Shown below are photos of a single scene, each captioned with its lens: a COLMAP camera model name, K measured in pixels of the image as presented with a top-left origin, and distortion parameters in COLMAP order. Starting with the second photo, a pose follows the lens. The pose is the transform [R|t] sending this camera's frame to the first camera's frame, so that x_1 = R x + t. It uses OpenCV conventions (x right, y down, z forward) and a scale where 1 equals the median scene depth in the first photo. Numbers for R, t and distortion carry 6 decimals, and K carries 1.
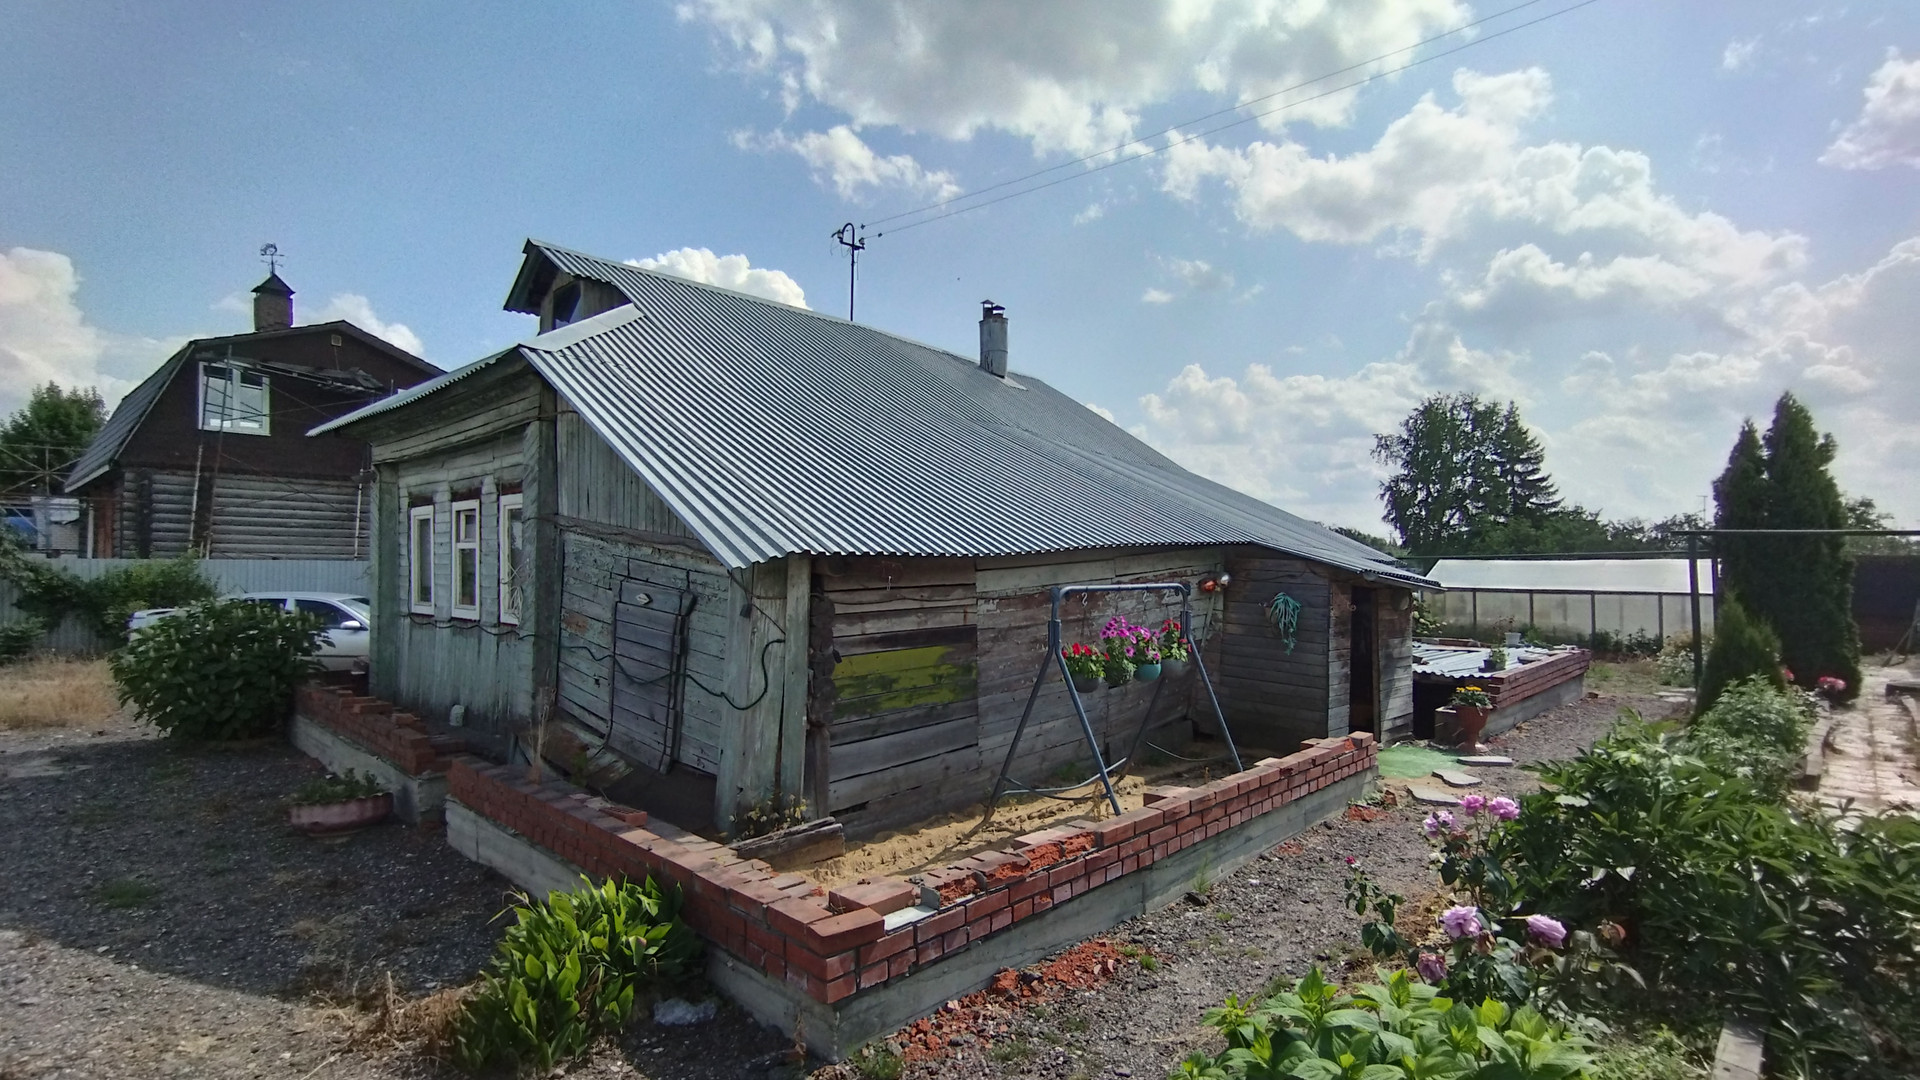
lens RADIAL K [[912.8, 0, 960.0], [0, 912.8, 540.0], [0, 0, 1]] dist [0.001898, -0.000108]
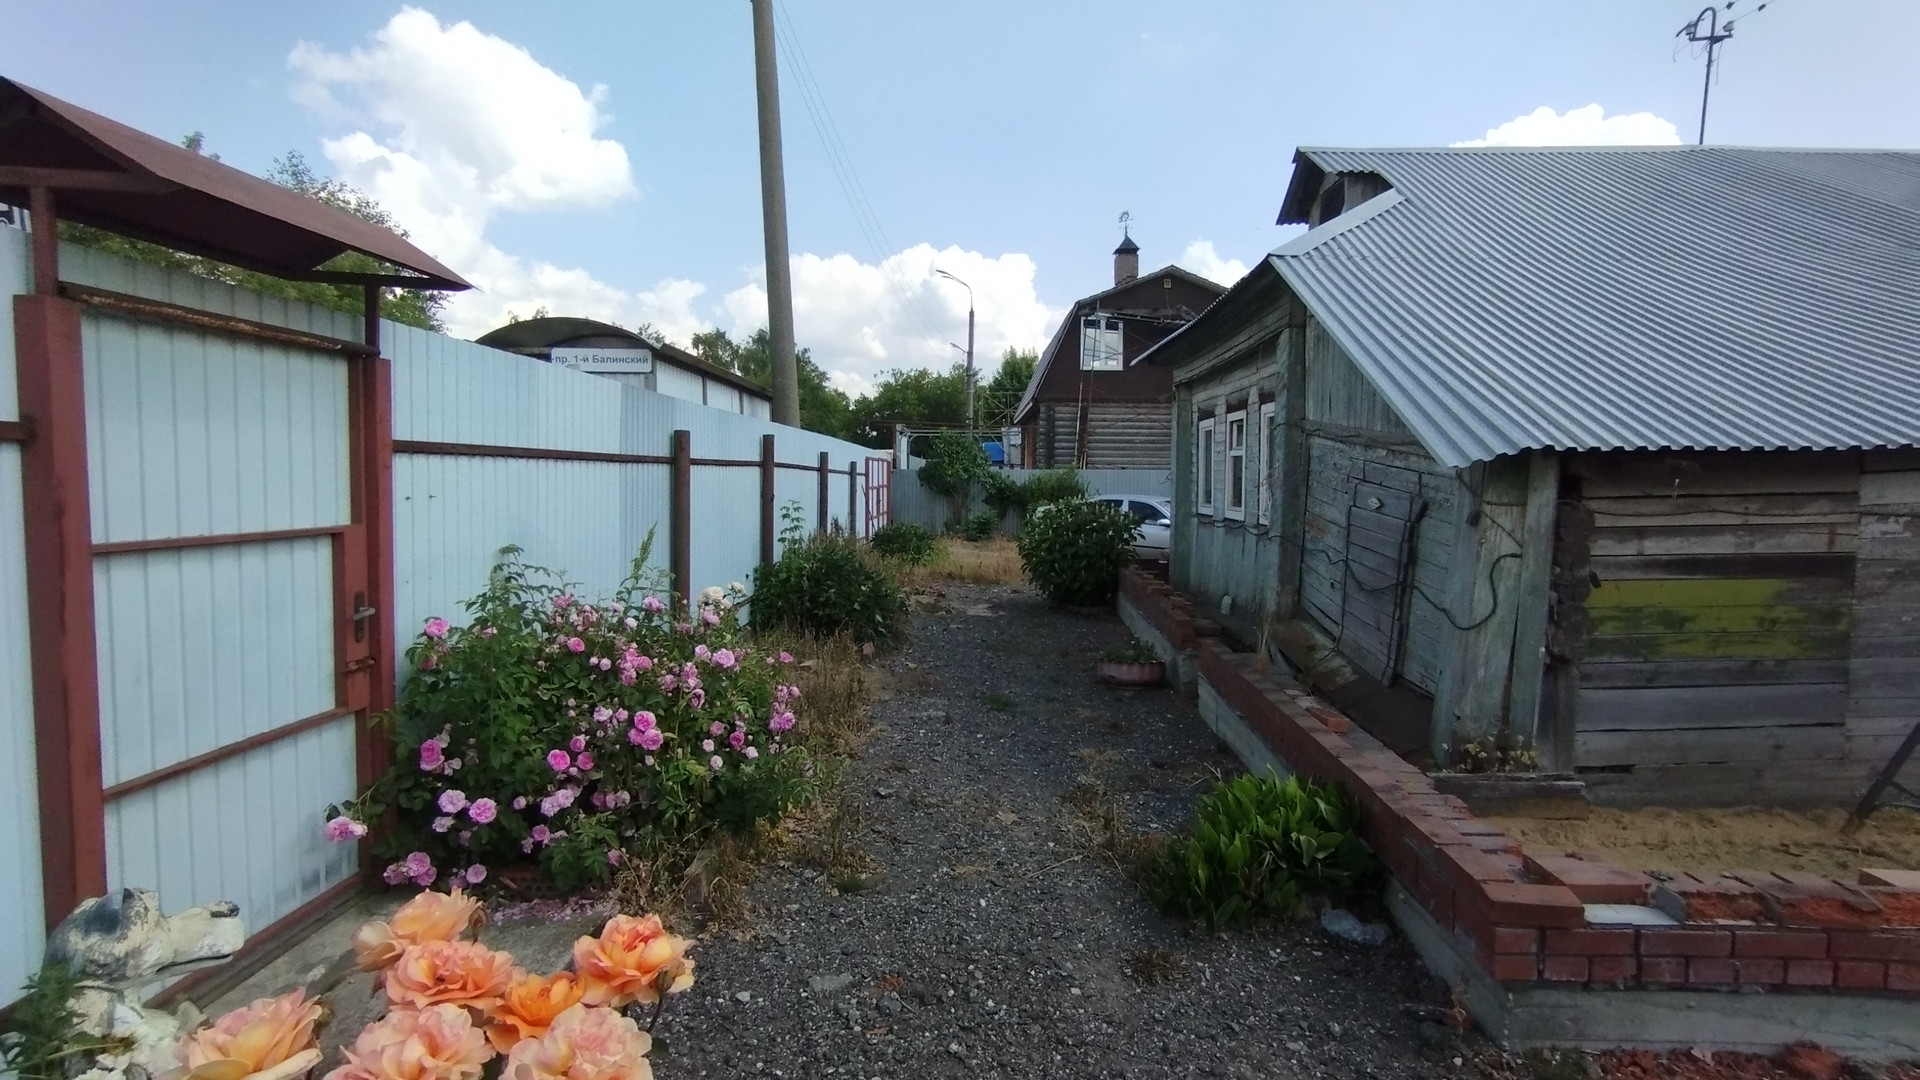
lens RADIAL K [[888.9, 0, 990.7], [0, 888.9, 549.0], [0, 0, 1]] dist [-0.001549, 0.000479]
pose [[0.672245, 0.061475, -0.737772, 0.073899], [0.017423, 0.994957, 0.098781, 0.013558], [0.740123, -0.079259, 0.667784, 0.082313]]
